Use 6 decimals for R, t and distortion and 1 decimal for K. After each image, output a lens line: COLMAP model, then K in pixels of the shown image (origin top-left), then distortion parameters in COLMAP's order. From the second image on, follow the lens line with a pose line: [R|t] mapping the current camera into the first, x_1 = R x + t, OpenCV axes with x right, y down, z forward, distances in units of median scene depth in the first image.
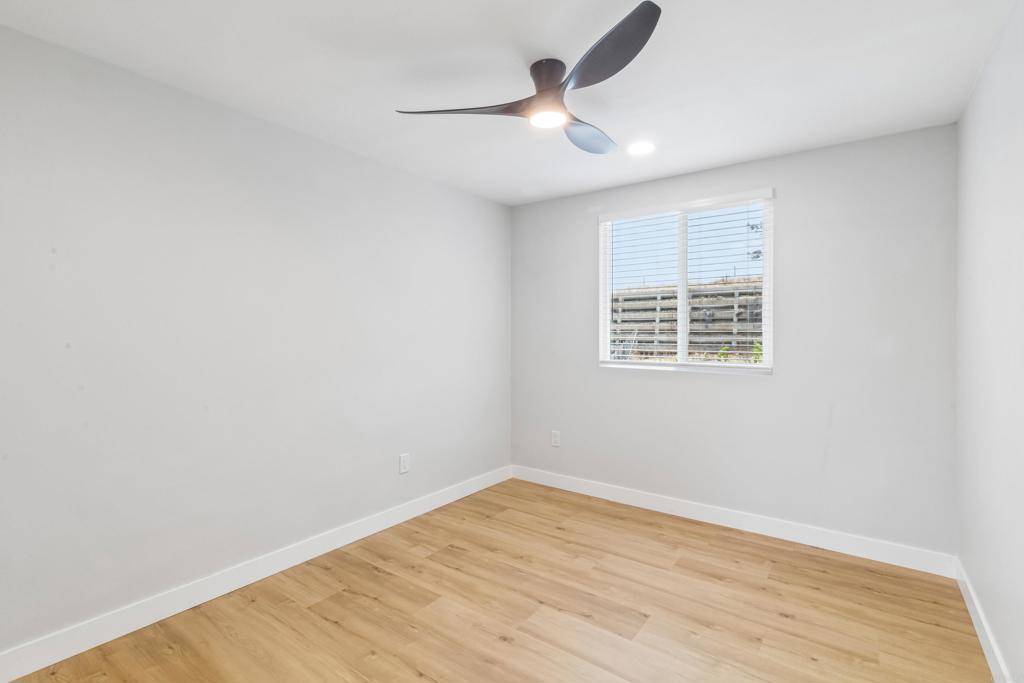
lens RADIAL K [[482.1, 0, 506.5], [0, 482.1, 341.5], [0, 0, 1]] dist [-0.000362, 0.000424]
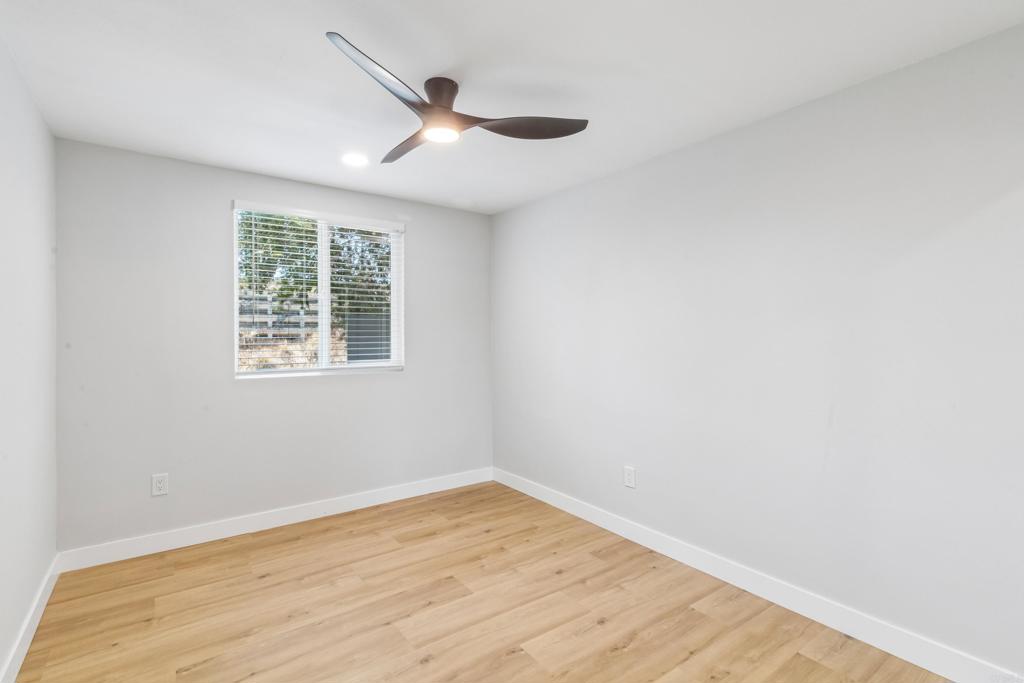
lens RADIAL K [[482.1, 0, 506.9], [0, 482.1, 340.5], [0, 0, 1]] dist [-0.000362, 0.000424]
pose [[0.287179, -0.014673, 0.957765, -0.574710], [0.017267, 0.999800, 0.010139, -0.018878], [-0.957721, 0.013626, 0.287374, 0.369135]]
